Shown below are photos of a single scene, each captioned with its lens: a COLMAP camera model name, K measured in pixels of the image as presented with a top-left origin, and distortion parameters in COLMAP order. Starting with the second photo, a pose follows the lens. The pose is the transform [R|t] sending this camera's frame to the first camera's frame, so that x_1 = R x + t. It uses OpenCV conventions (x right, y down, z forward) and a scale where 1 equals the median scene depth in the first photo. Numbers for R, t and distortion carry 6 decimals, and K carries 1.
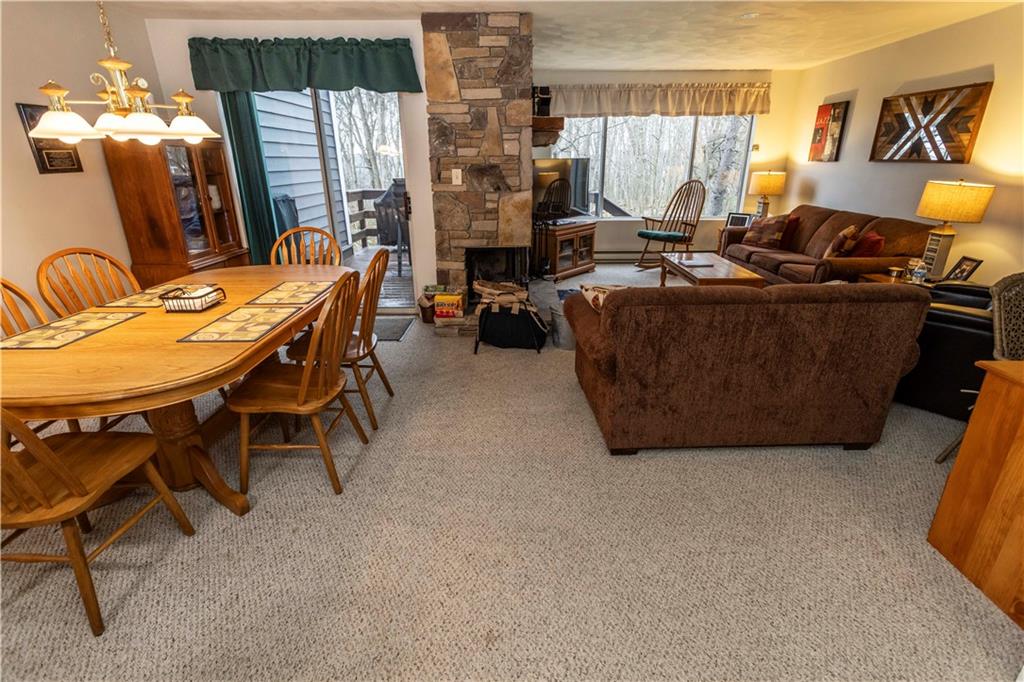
lens RADIAL K [[482.7, 0, 516.0], [0, 482.7, 339.0], [0, 0, 1]] dist [-0.000829, 0.005194]
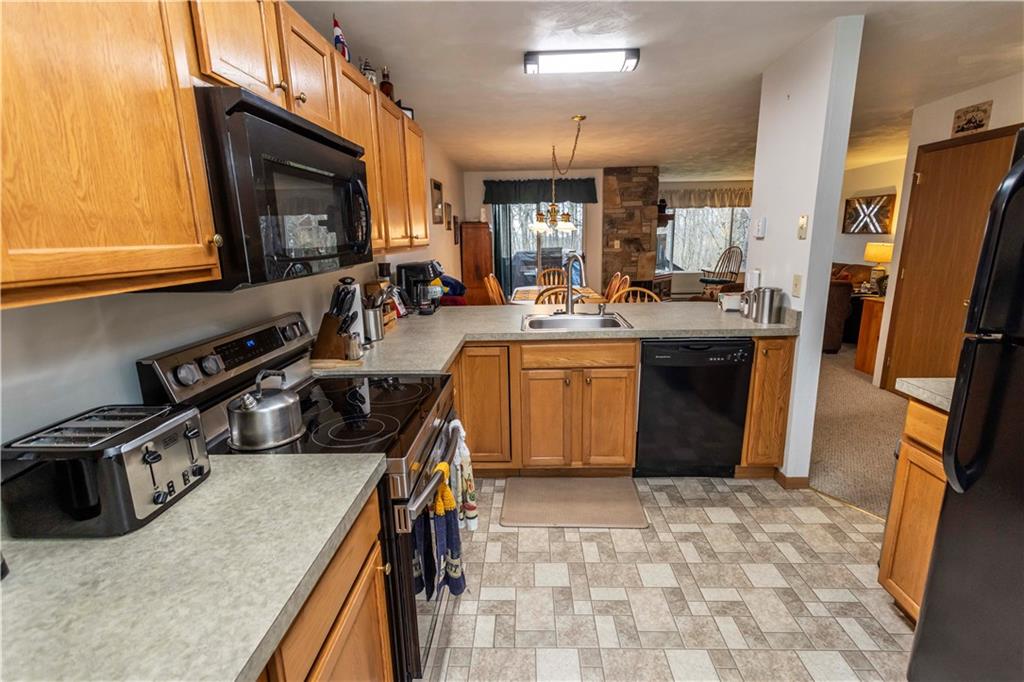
lens RADIAL K [[482.7, 0, 516.0], [0, 482.7, 339.0], [0, 0, 1]] dist [-0.000829, 0.005194]
pose [[0.999455, -0.006687, -0.032341, -0.458641], [0.001995, 0.989722, -0.142992, 0.303826], [0.032965, 0.142849, 0.989195, -0.839733]]
